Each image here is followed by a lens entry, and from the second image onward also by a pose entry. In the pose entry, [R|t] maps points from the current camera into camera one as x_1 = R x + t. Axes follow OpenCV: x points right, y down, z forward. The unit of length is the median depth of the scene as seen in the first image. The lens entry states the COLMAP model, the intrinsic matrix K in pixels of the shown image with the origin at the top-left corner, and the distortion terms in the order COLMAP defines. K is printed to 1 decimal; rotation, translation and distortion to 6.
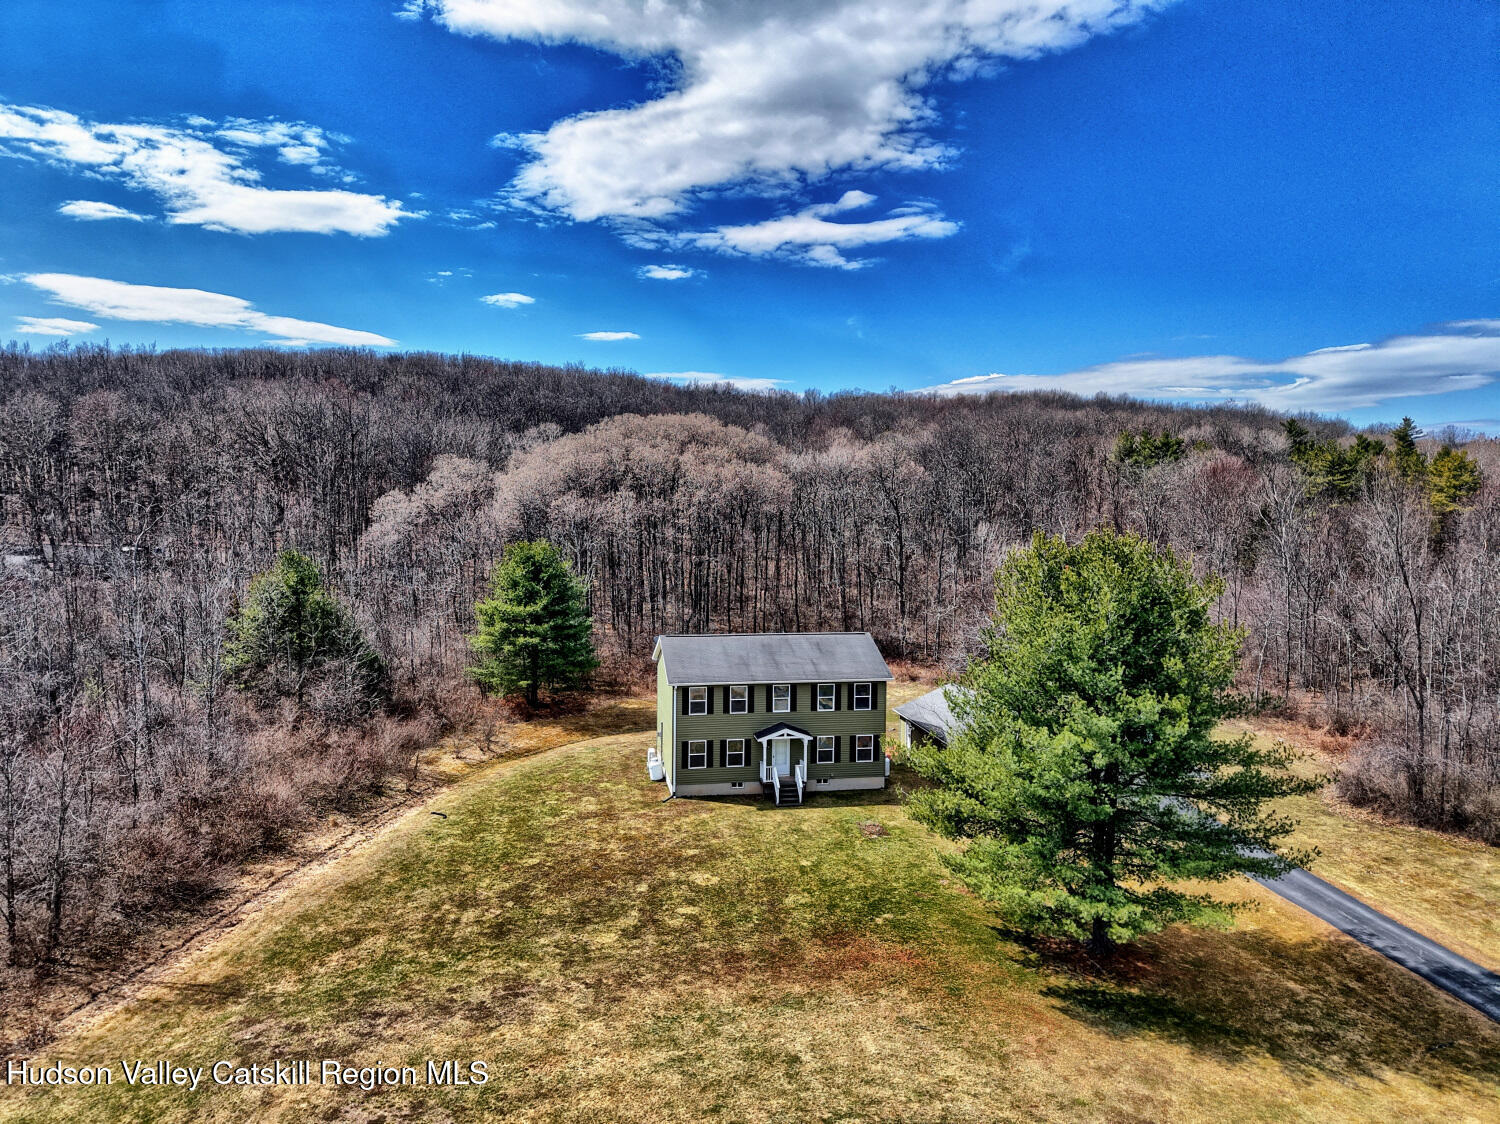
lens RADIAL K [[1011.6, 0, 745.3], [0, 1011.6, 509.0], [0, 0, 1]] dist [0.003413, 0.000051]
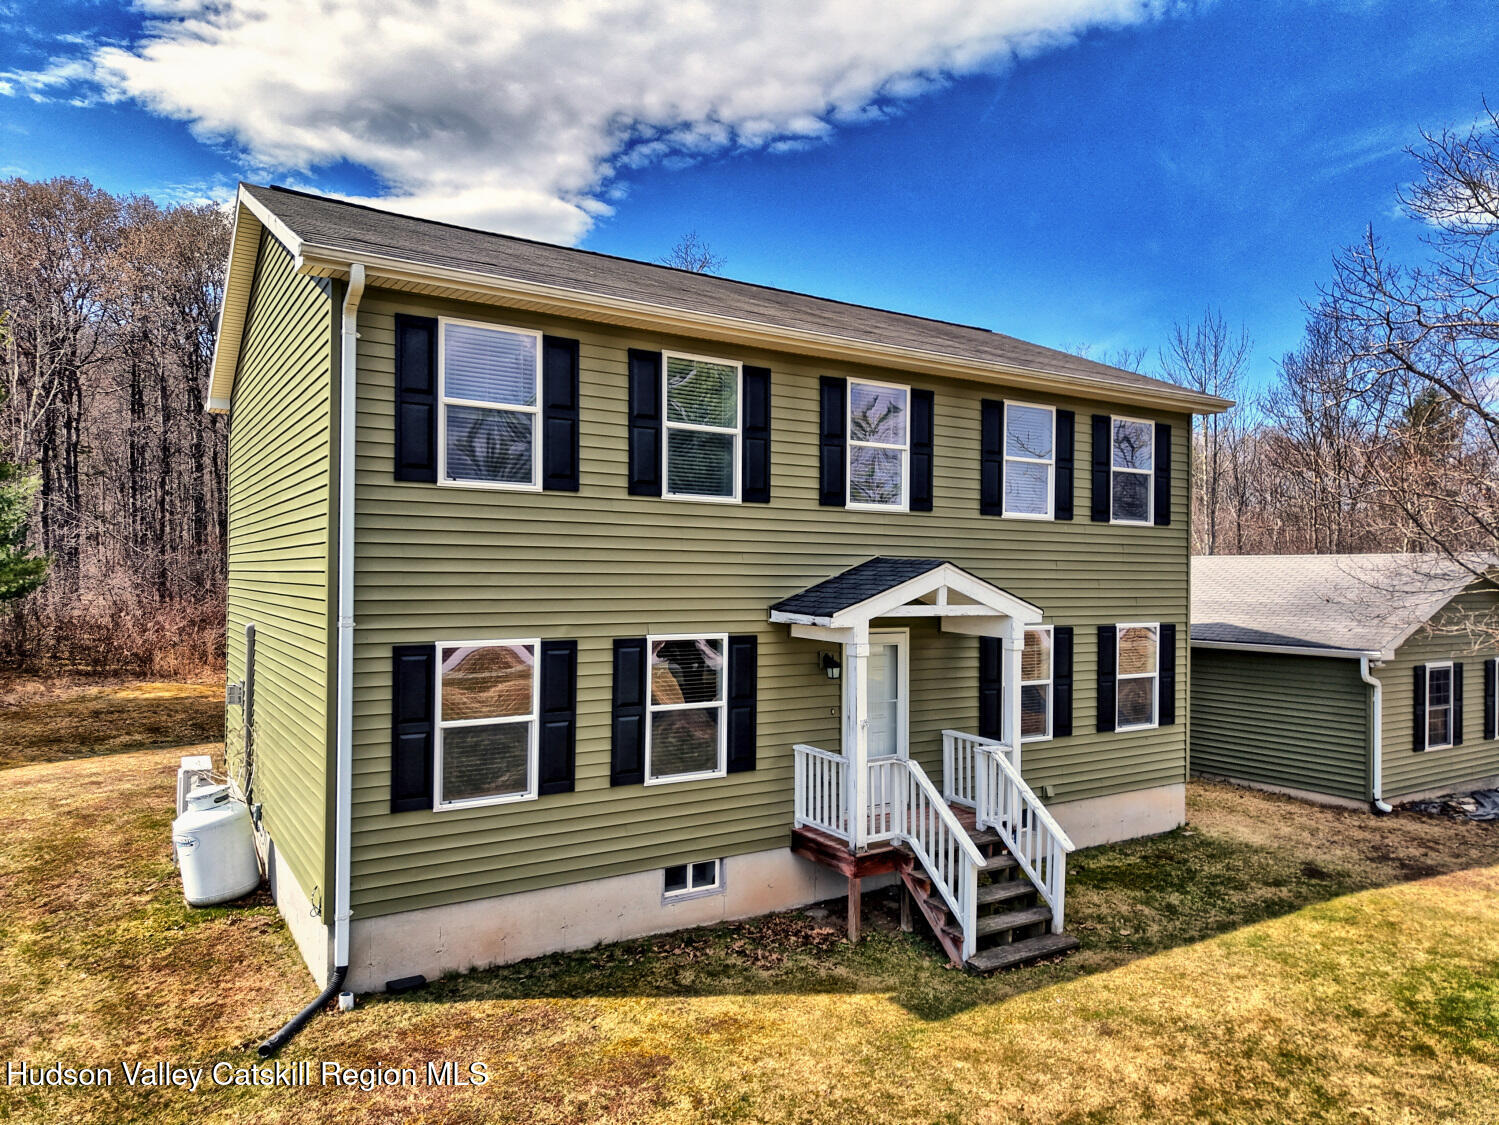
lens RADIAL K [[1006.4, 0, 749.5], [0, 1006.4, 562.5], [0, 0, 1]] dist [0.053165, -0.076159]
pose [[0.927737, 0.006037, 0.373187, -0.087521], [0.001997, 0.999775, -0.021138, 0.273126], [-0.373230, 0.020355, 0.927515, 1.027568]]
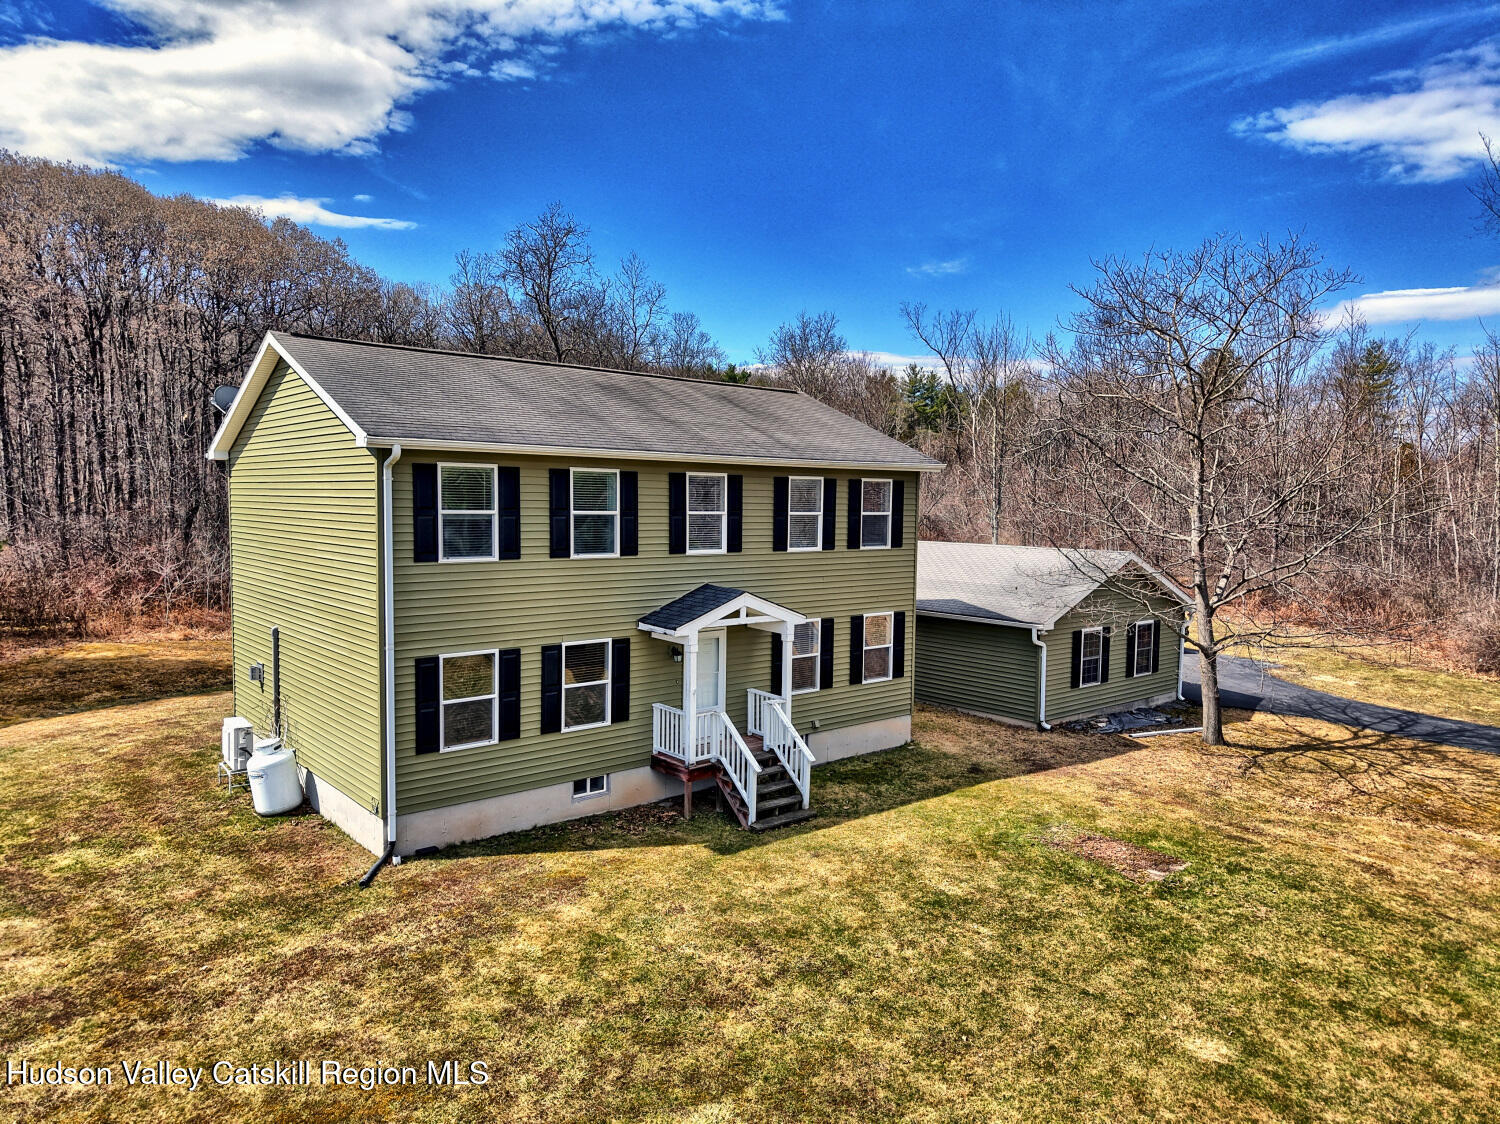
lens RADIAL K [[1007.1, 0, 750.0], [0, 1007.1, 562.0], [0, 0, 1]] dist [0.053165, -0.076159]
pose [[0.867859, -0.027791, 0.496033, -0.149301], [-0.000267, 0.998408, 0.056405, 0.233136], [-0.496811, -0.049084, 0.866470, 0.887796]]
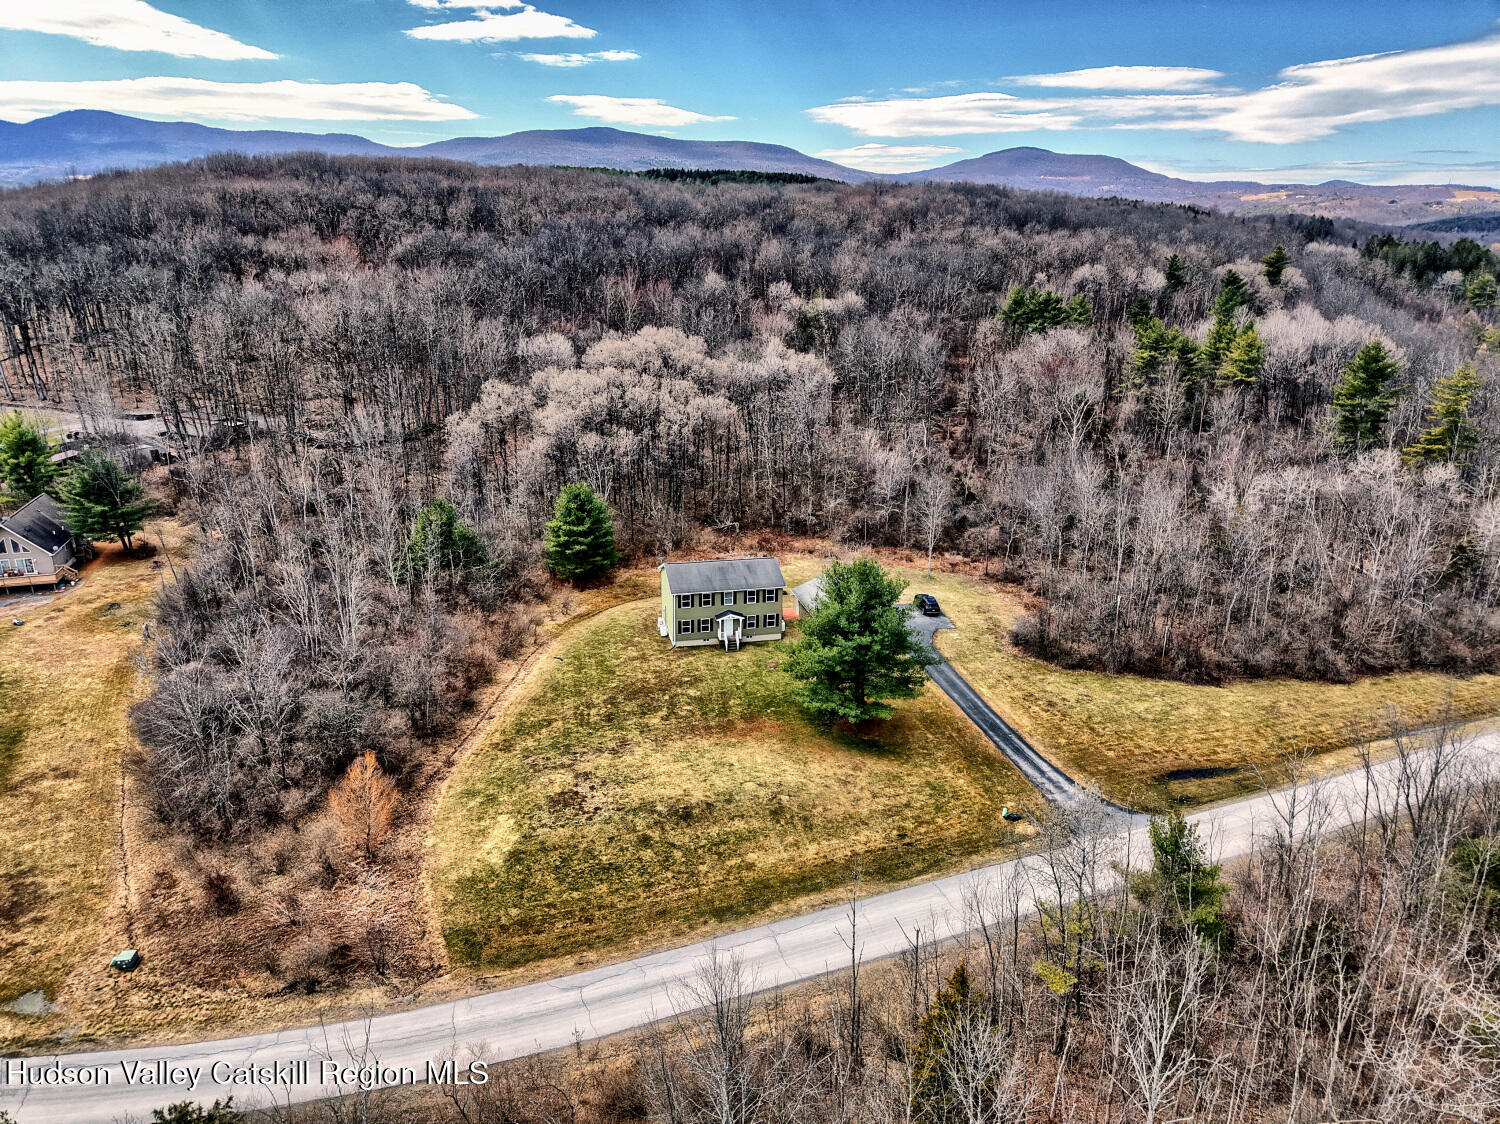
lens RADIAL K [[1007.1, 0, 750.0], [0, 1007.1, 562.0], [0, 0, 1]] dist [0.053165, -0.076159]
pose [[0.998691, -0.011786, 0.049766, -0.023872], [-0.003663, 0.954098, 0.299472, -0.584568], [-0.051011, -0.299263, 0.952806, -1.055730]]
